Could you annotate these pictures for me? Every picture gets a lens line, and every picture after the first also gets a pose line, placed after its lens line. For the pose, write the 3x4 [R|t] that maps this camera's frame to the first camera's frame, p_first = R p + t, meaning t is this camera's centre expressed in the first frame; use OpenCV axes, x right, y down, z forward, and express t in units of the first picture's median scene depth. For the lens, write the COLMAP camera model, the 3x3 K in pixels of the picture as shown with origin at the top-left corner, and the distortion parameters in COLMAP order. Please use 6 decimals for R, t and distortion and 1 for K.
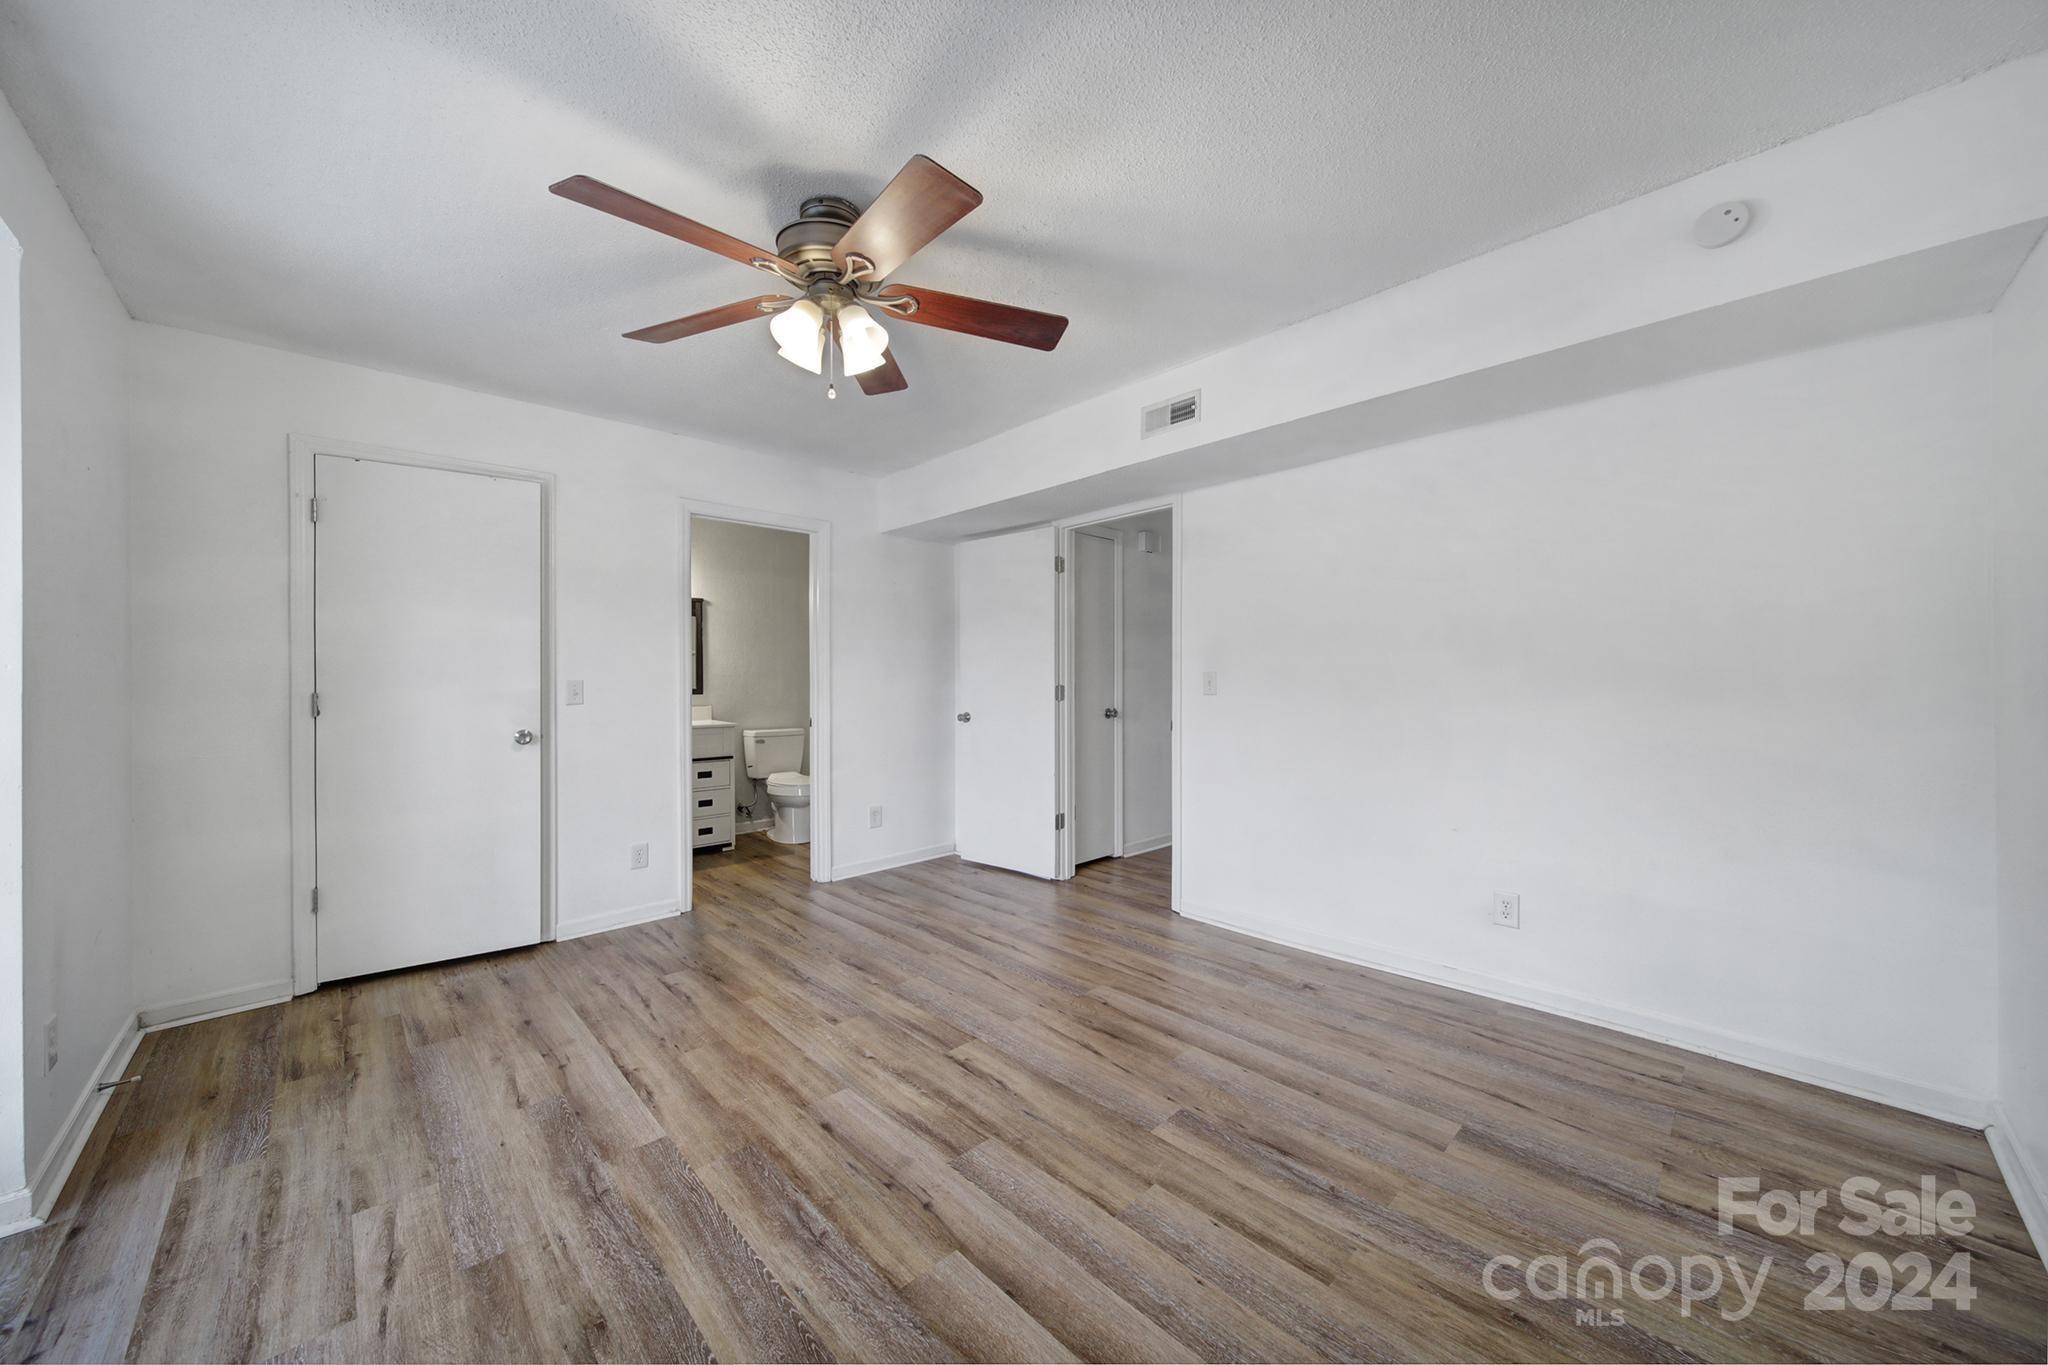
lens RADIAL K [[743.5, 0, 1021.5], [0, 743.5, 709.2], [0, 0, 1]] dist [0.000236, -0.000107]
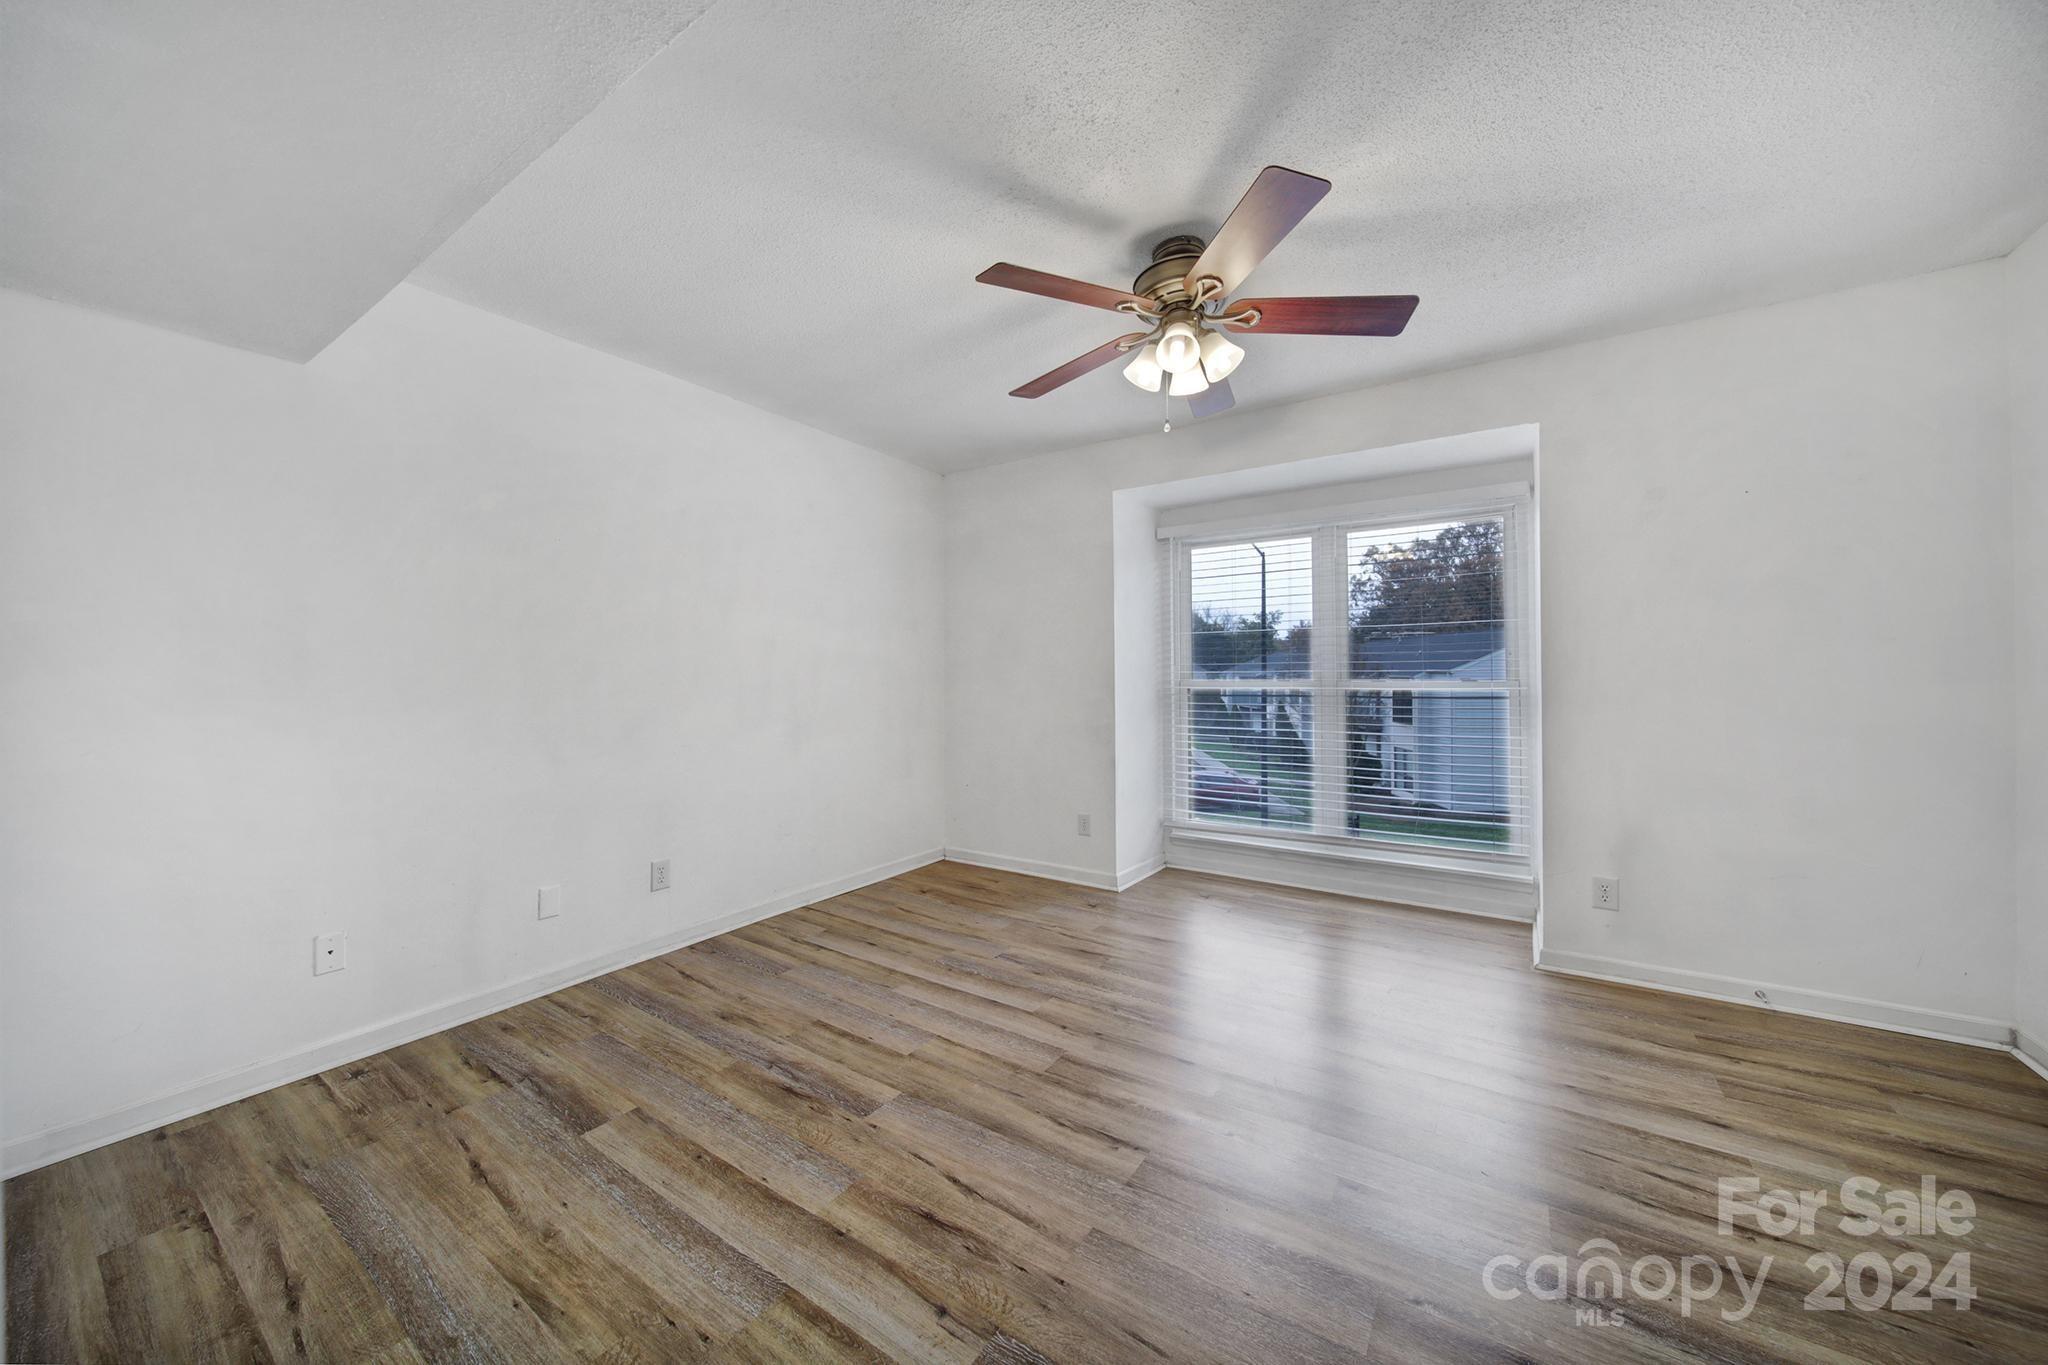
lens RADIAL K [[727.4, 0, 1024.2], [0, 727.4, 652.5], [0, 0, 1]] dist [0.000722, -0.002134]
pose [[-0.976314, 0.009892, -0.216134, 0.226664], [0.006516, 0.999845, 0.016327, -0.092621], [0.216262, 0.014532, -0.976227, 2.106300]]
